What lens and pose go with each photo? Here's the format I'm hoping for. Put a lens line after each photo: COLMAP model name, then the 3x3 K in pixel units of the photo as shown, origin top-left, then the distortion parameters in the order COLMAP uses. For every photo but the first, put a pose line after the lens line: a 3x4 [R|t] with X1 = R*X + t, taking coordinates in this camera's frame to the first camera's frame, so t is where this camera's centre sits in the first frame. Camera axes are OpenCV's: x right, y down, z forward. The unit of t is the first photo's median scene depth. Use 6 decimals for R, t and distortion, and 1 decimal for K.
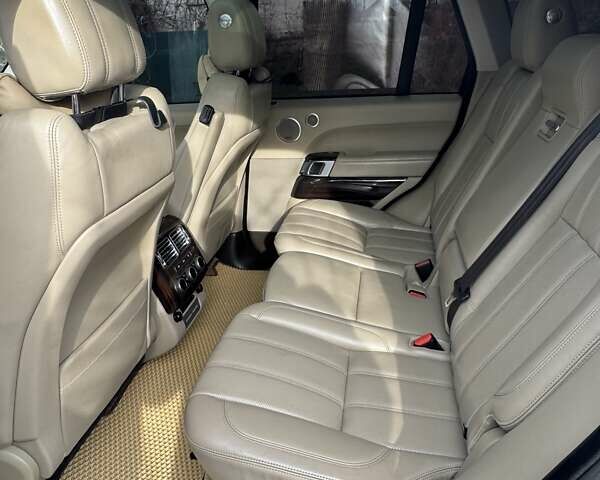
lens RADIAL K [[523.1, 0, 300.6], [0, 523.1, 222.9], [0, 0, 1]] dist [-0.005709, -0.004343]
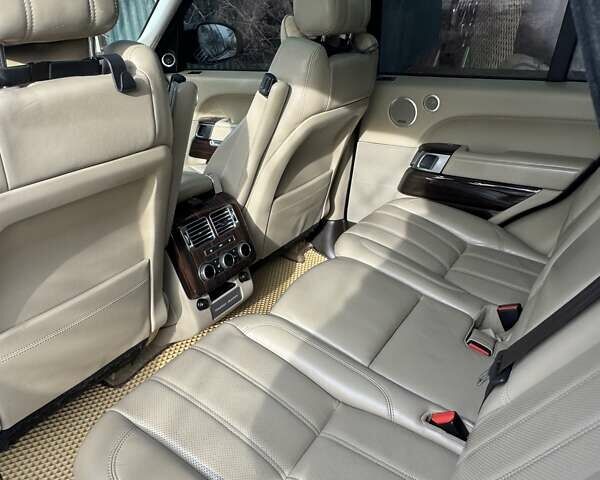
lens RADIAL K [[523.1, 0, 300.6], [0, 523.1, 222.9], [0, 0, 1]] dist [-0.005709, -0.004343]
pose [[0.919519, 0.172926, -0.352961, 0.171284], [-0.156035, 0.984823, 0.075999, -0.044265], [0.360746, -0.014808, 0.932546, 0.165948]]
